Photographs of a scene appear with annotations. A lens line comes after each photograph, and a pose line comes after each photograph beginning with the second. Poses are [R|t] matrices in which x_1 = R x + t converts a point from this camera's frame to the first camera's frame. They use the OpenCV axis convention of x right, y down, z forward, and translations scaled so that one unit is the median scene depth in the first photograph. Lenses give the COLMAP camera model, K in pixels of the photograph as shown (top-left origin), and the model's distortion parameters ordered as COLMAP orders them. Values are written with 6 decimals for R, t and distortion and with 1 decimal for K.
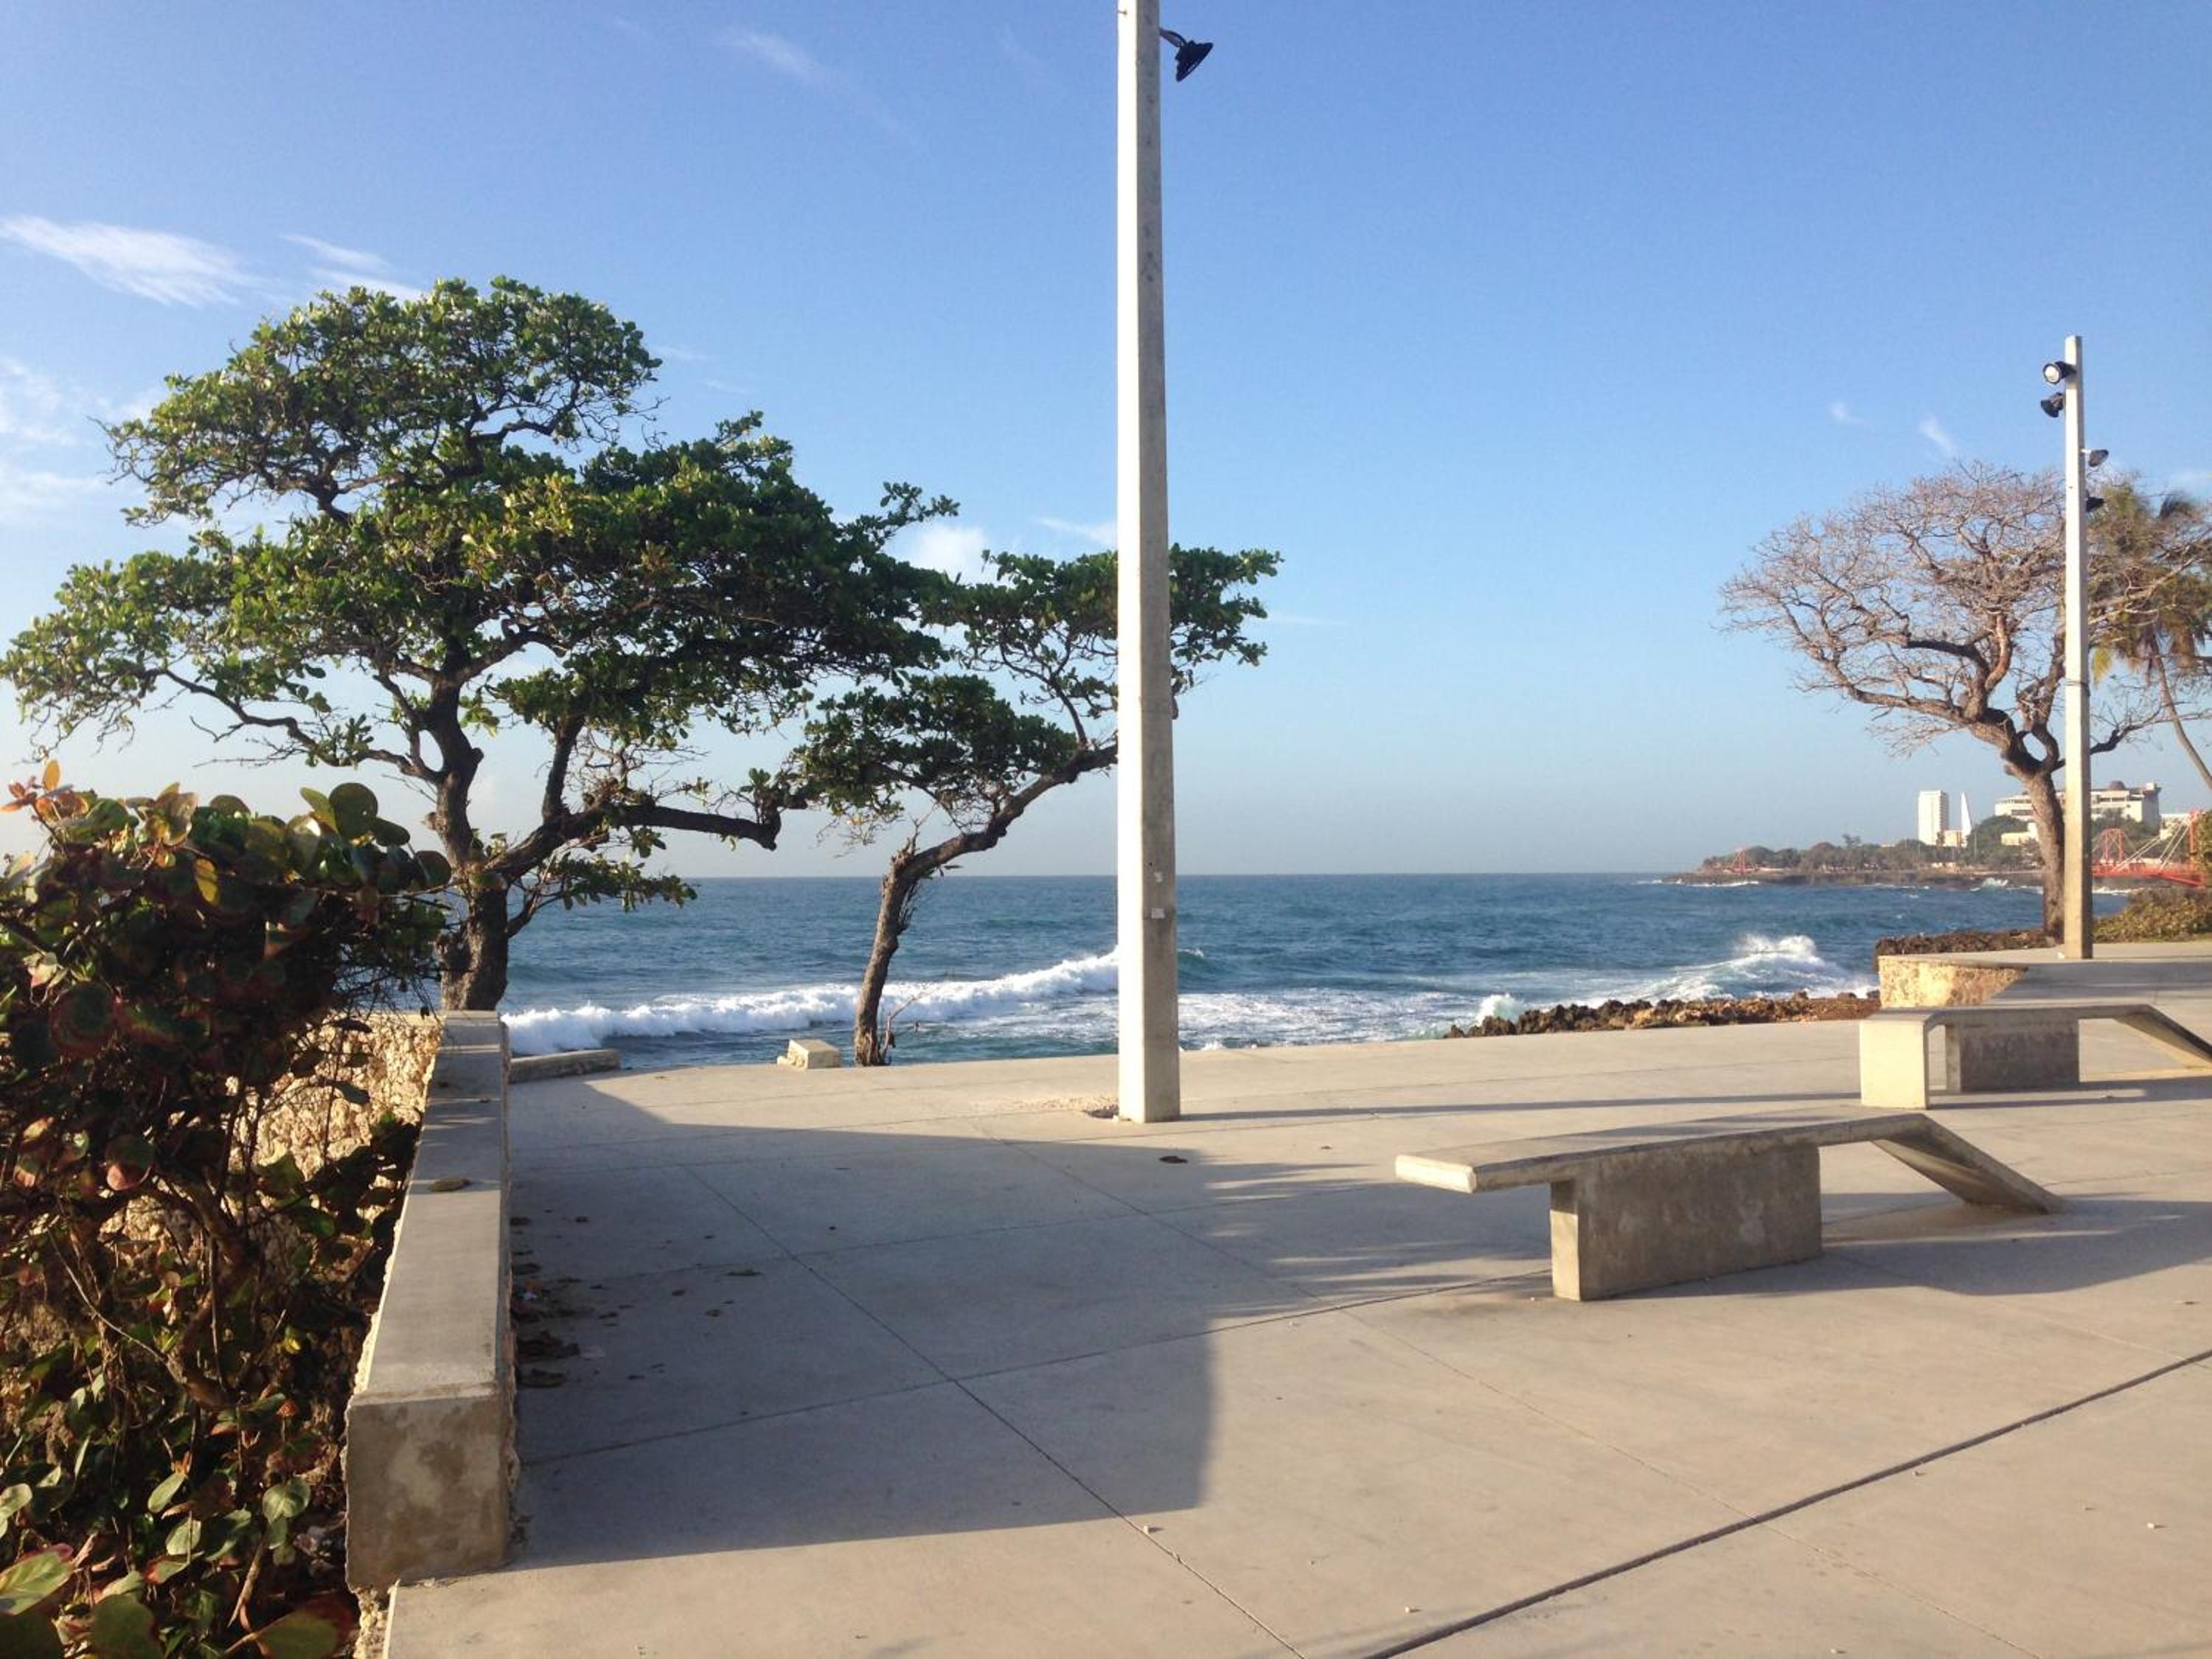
lens RADIAL K [[2042.7, 0, 1098.4], [0, 2042.7, 822.6], [0, 0, 1]] dist [0.130903, -0.210101]
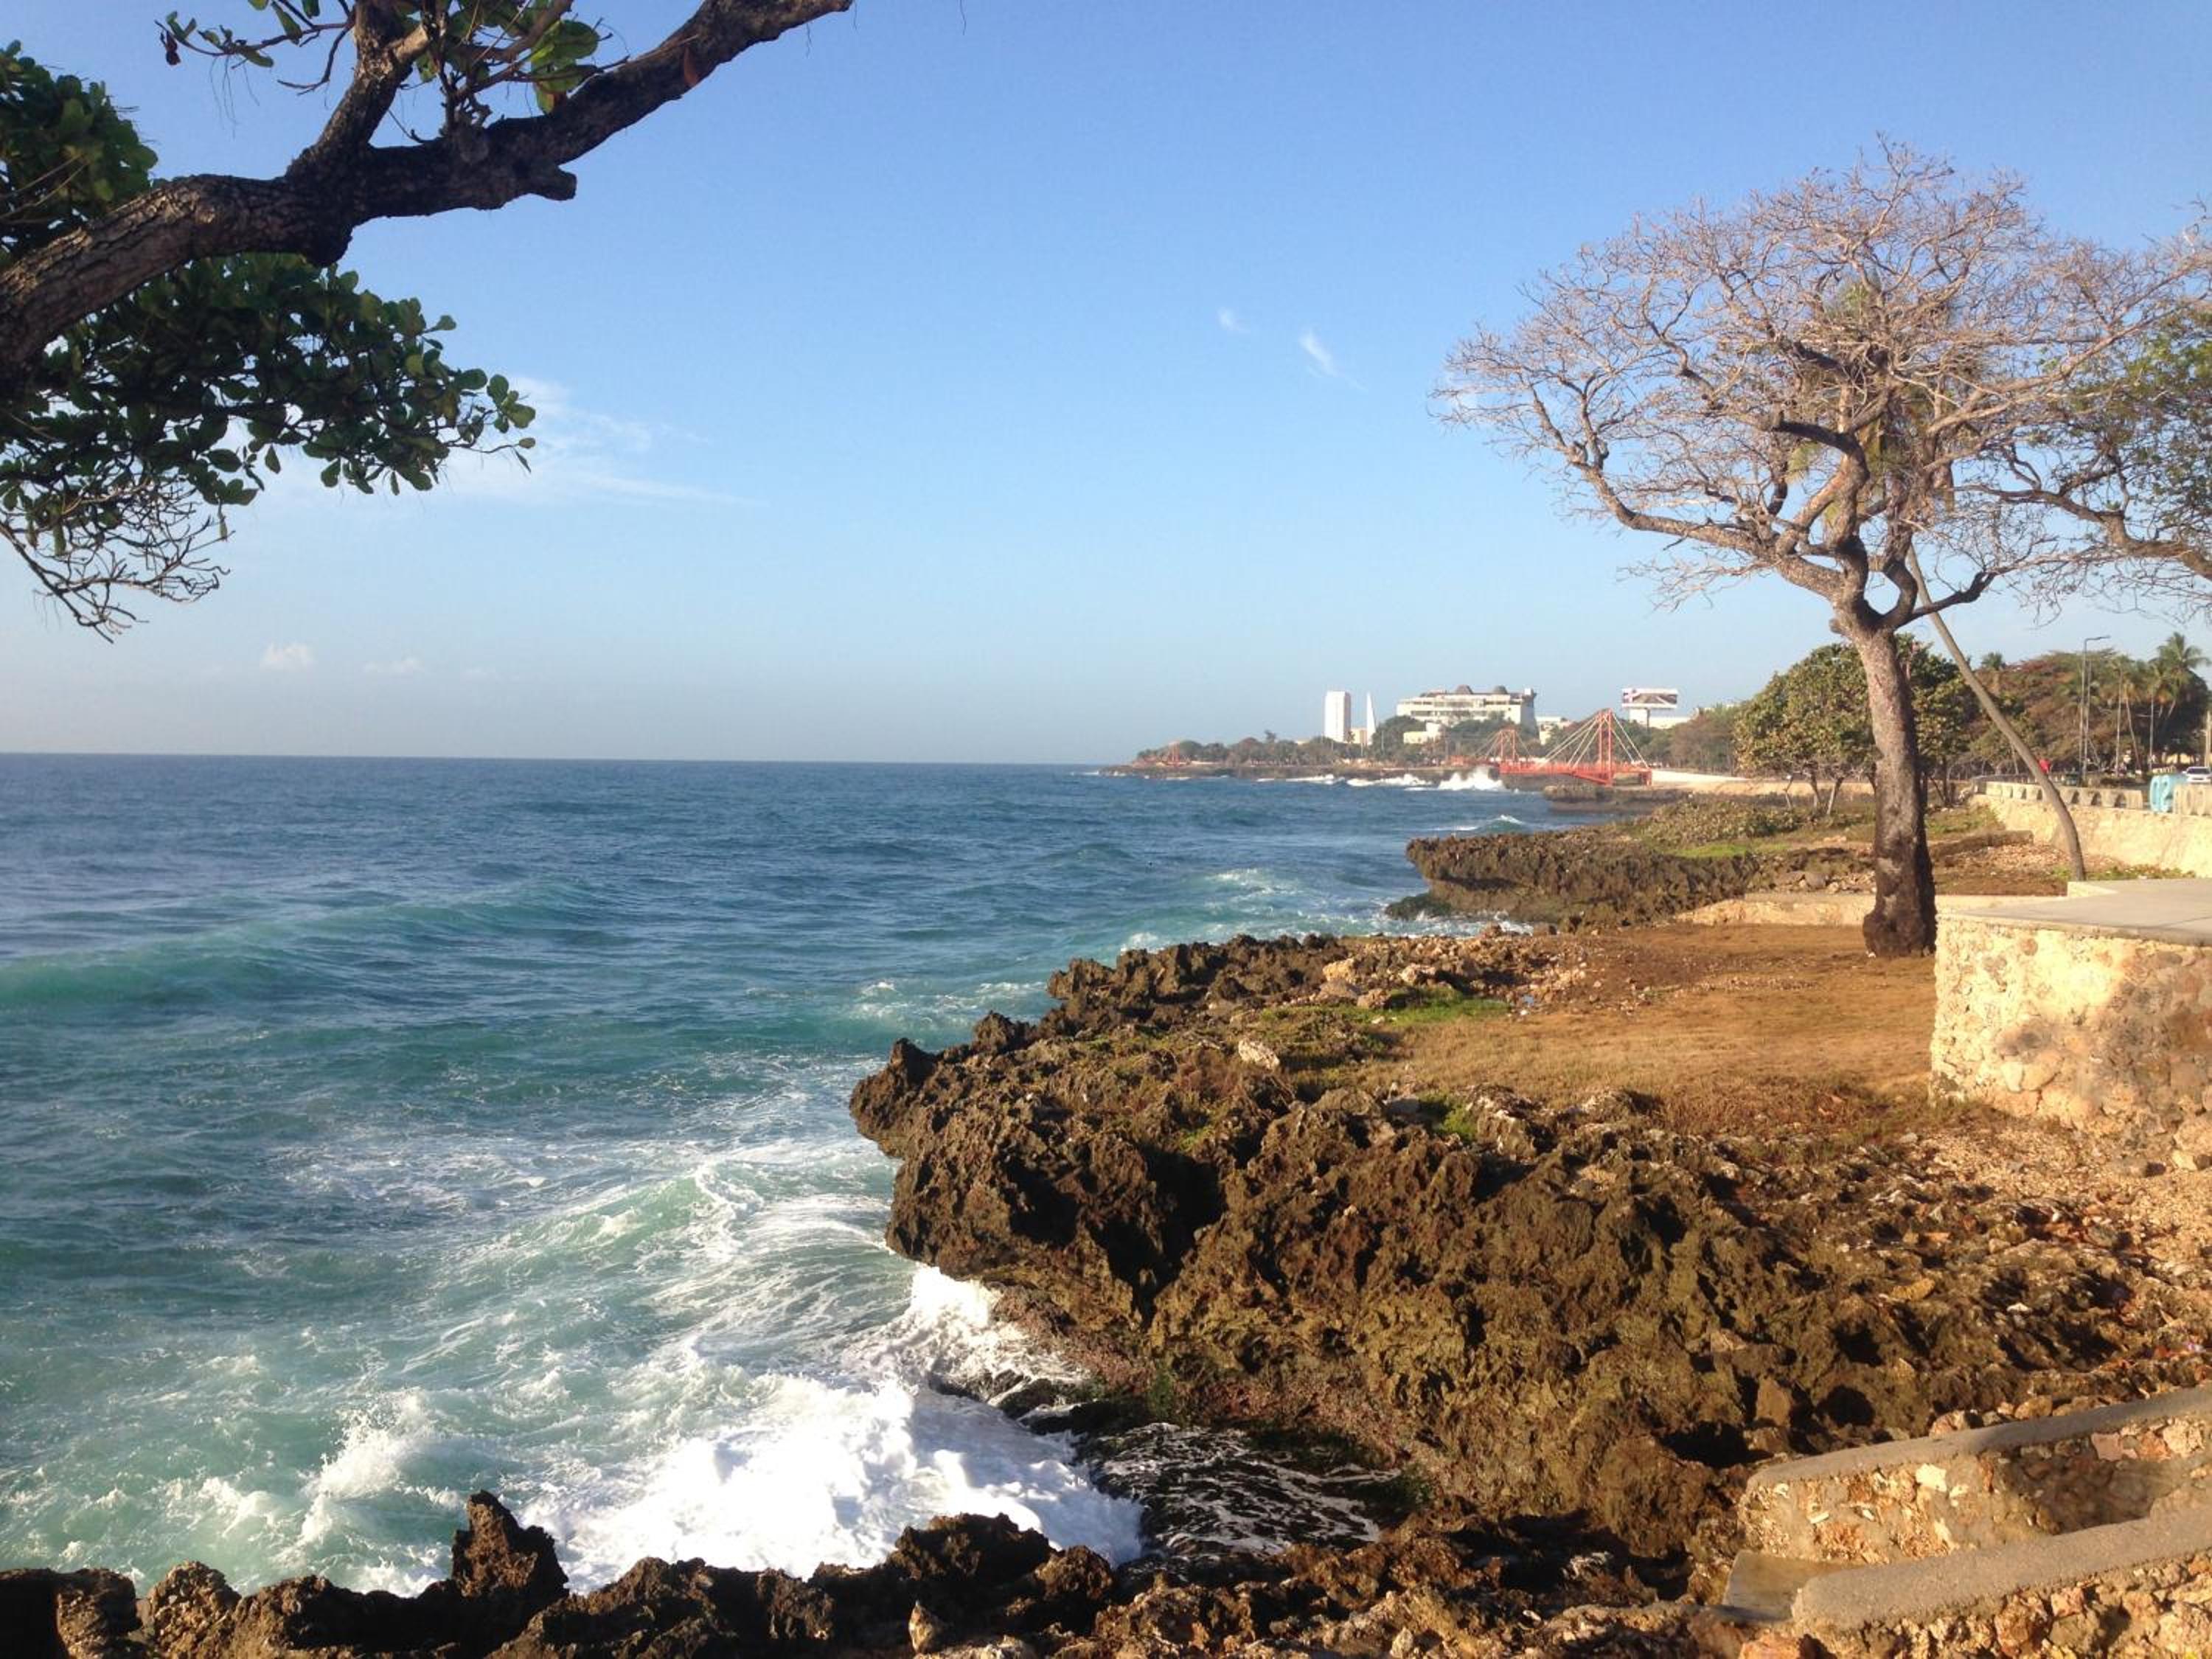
lens RADIAL K [[2042.7, 0, 1098.4], [0, 2042.7, 822.6], [0, 0, 1]] dist [0.130903, -0.210101]
pose [[0.964098, 0.007044, 0.265452, 0.003926], [-0.021517, 0.998433, 0.051654, 0.013607], [-0.264672, -0.055511, 0.962739, 0.462723]]
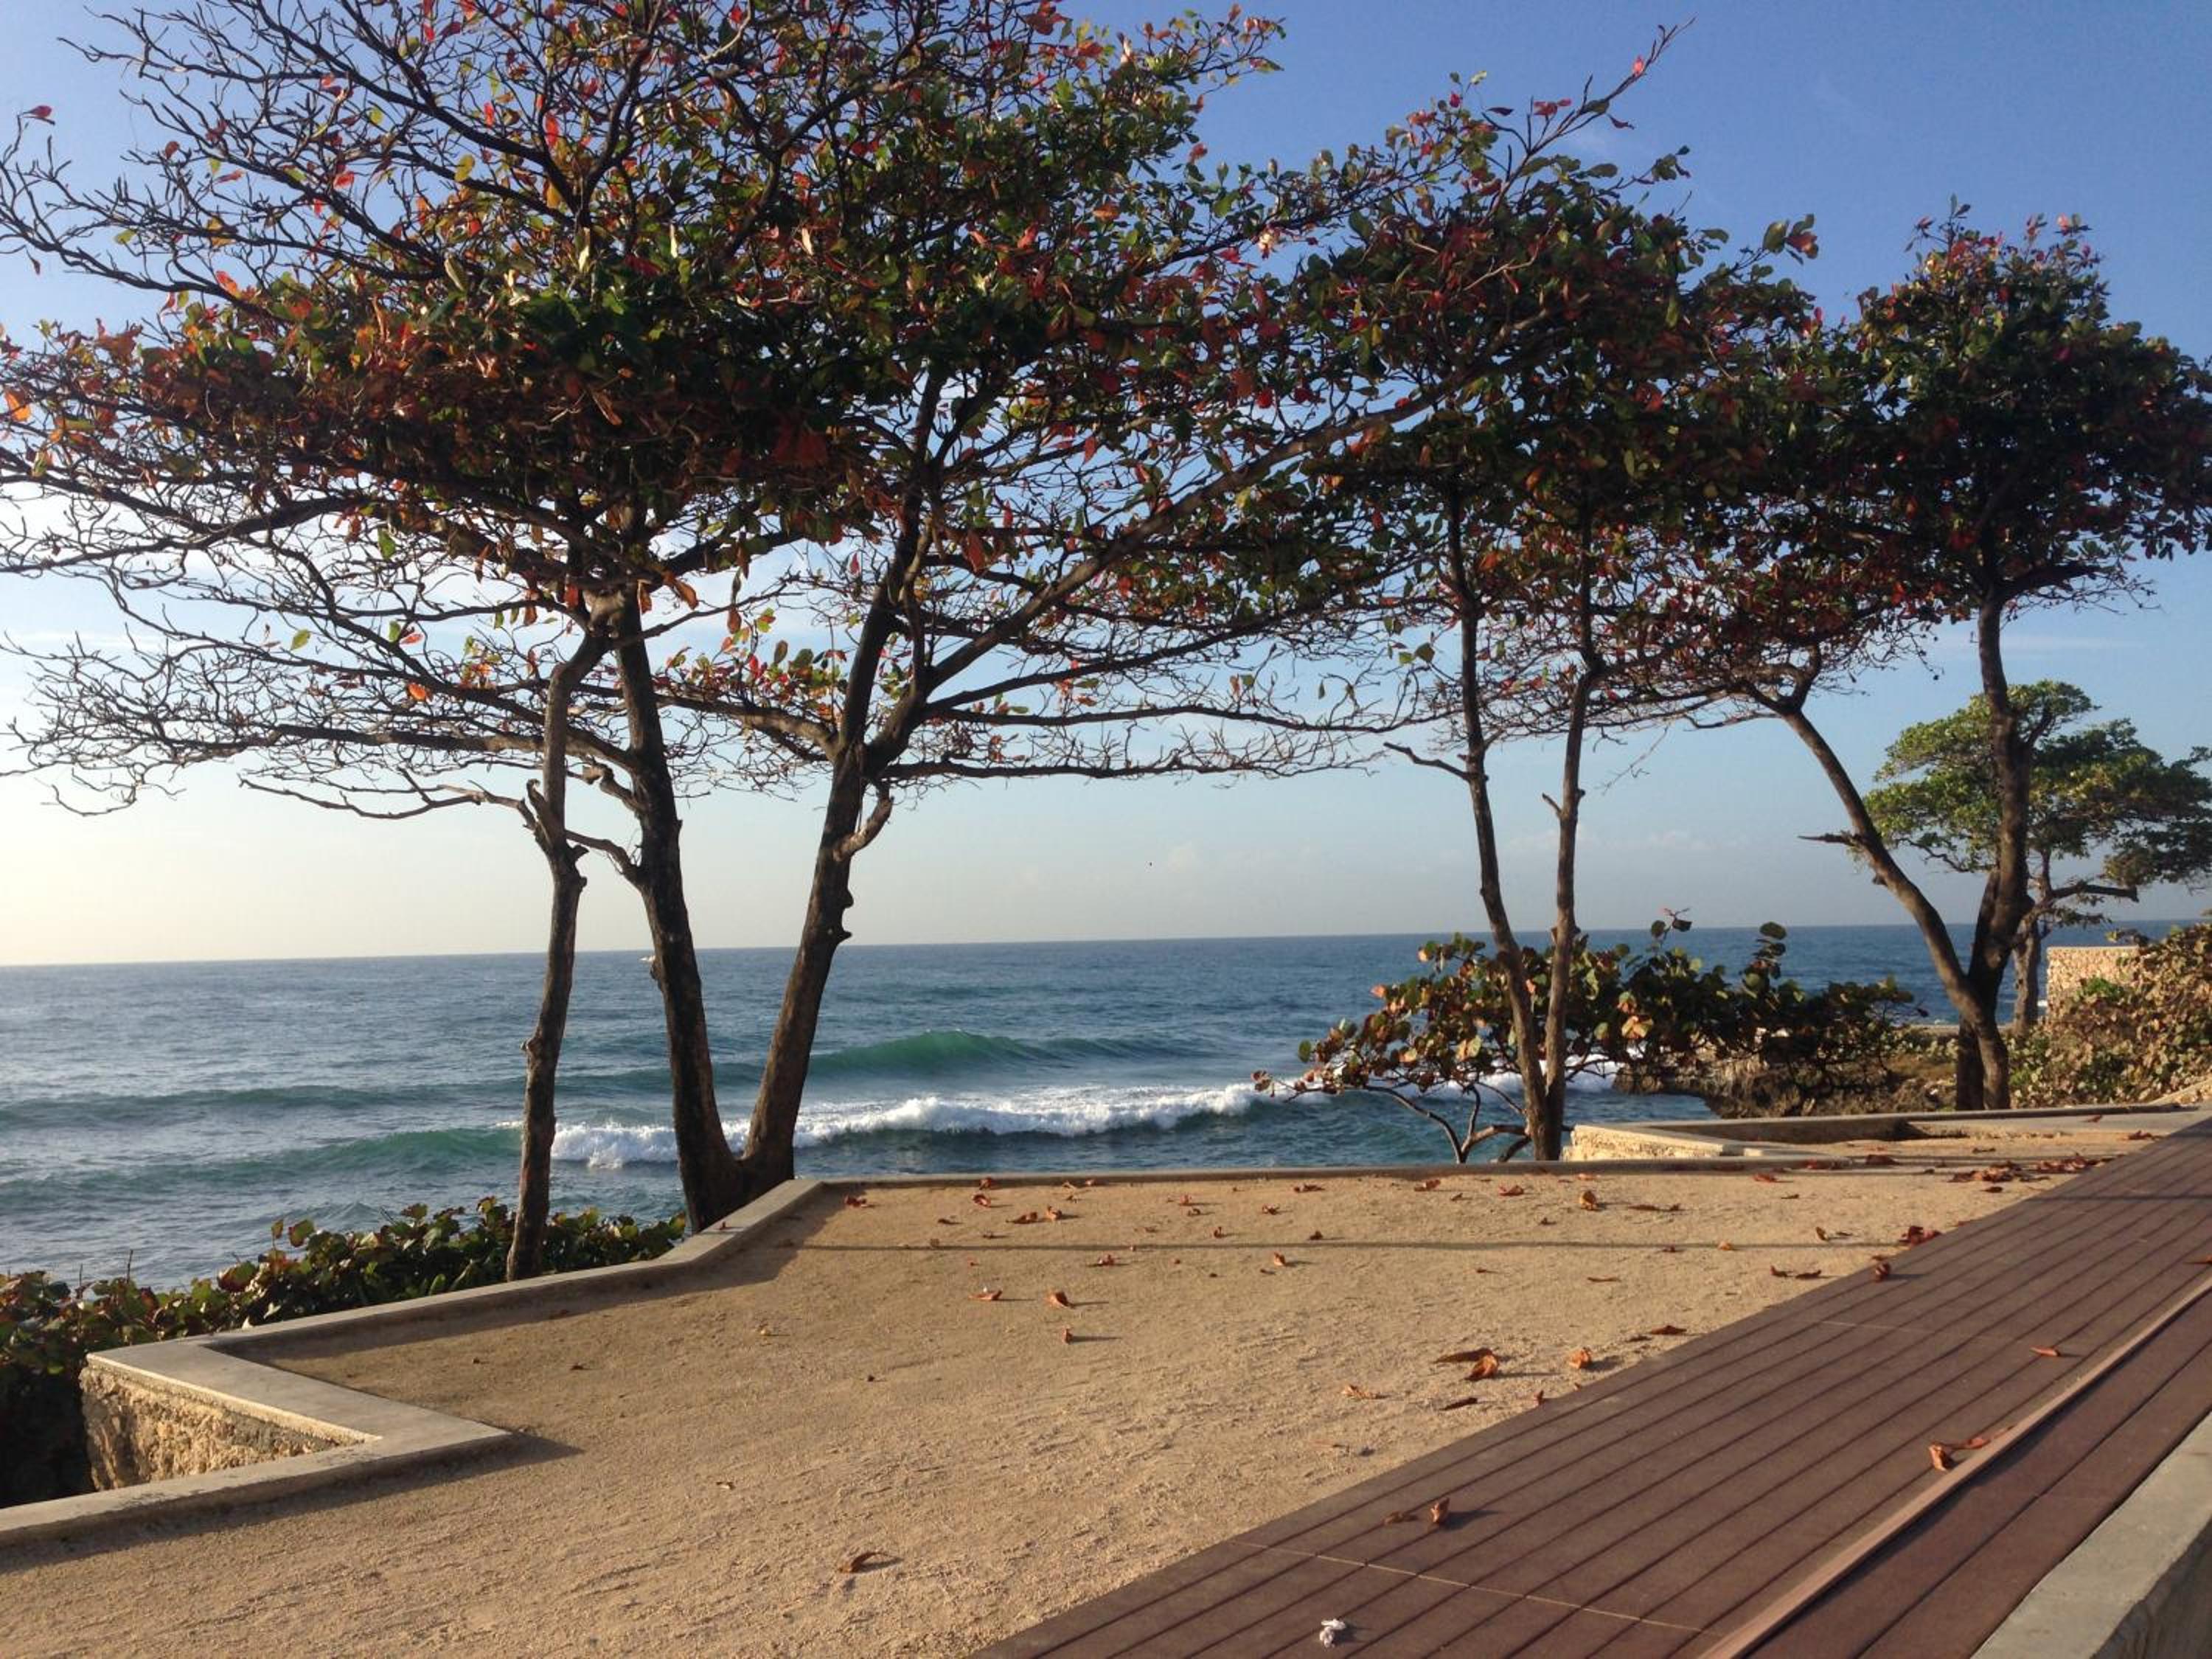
lens RADIAL K [[2042.7, 0, 1098.4], [0, 2042.7, 822.6], [0, 0, 1]] dist [0.130903, -0.210101]
pose [[0.944046, -0.030733, -0.328378, -0.311554], [0.022093, 0.999305, -0.030010, -0.021009], [0.329072, 0.021076, 0.944070, -1.023304]]
